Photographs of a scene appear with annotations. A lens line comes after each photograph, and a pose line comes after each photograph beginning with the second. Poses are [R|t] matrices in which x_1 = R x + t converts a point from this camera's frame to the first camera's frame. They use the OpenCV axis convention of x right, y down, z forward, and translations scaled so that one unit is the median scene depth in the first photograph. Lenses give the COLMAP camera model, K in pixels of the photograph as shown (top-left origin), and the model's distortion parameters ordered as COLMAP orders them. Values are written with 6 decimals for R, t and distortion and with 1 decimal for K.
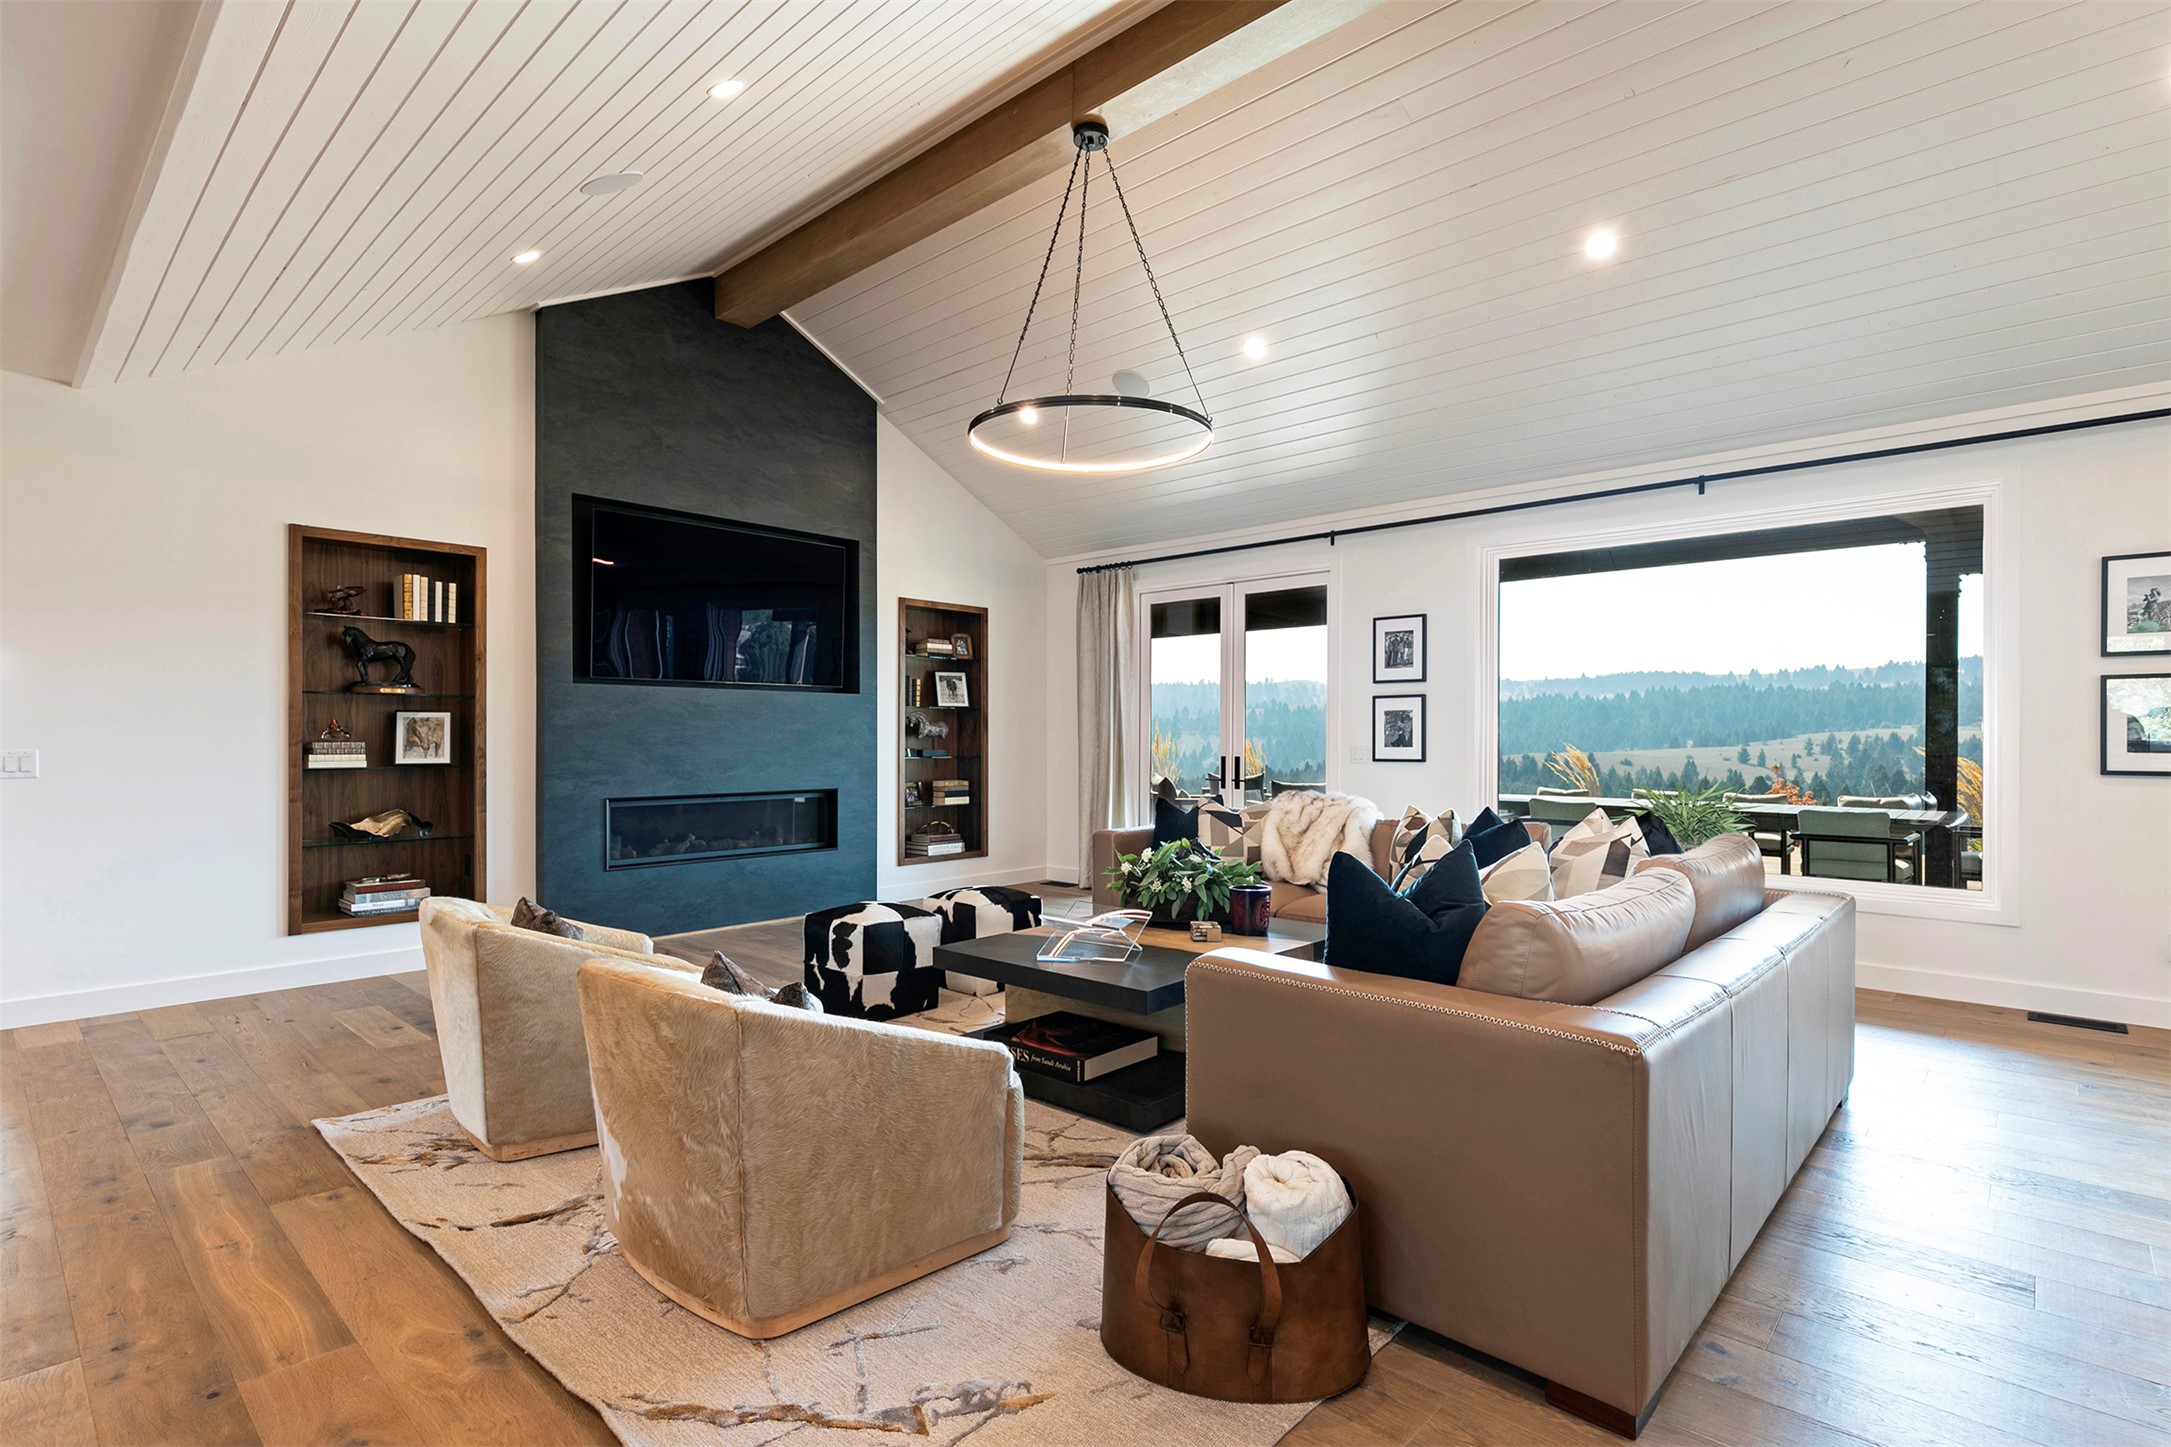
lens RADIAL K [[1048.4, 0, 1118.1], [0, 1048.4, 742.3], [0, 0, 1]] dist [0.009439, 0.000055]
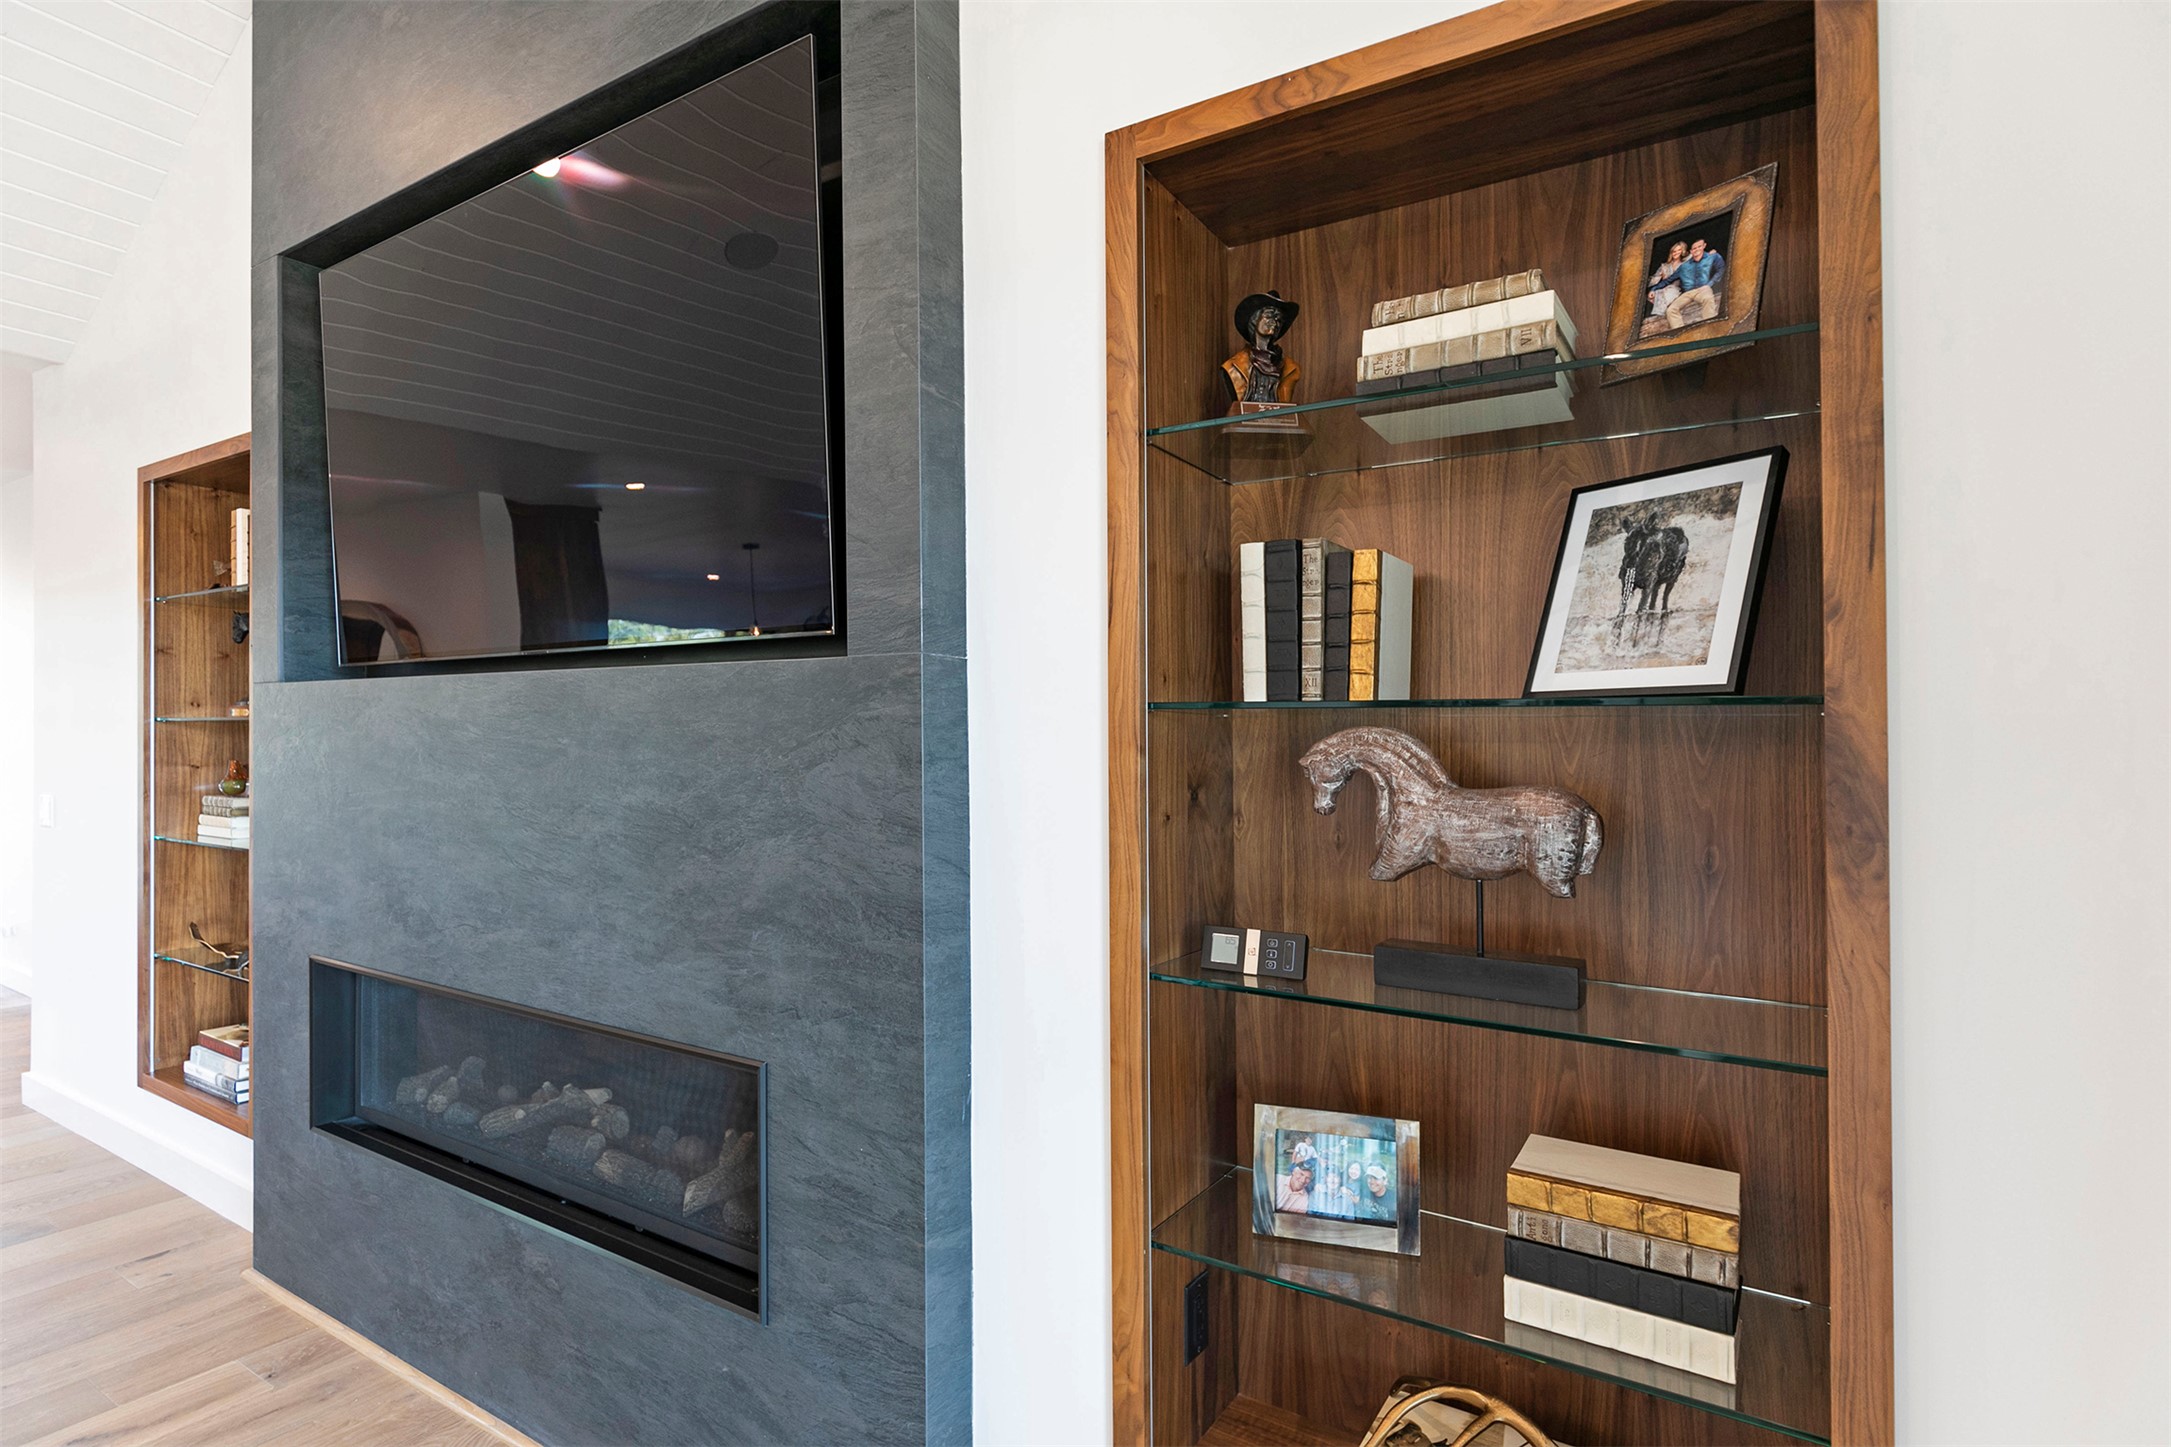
lens RADIAL K [[1089.8, 0, 1125.8], [0, 1089.8, 720.9], [0, 0, 1]] dist [0.000002, -0.000626]
pose [[0.179855, -0.012117, -0.983618, -0.012531], [-0.015615, 0.999763, -0.015171, -0.025996], [0.983569, 0.018088, 0.179624, 0.899655]]
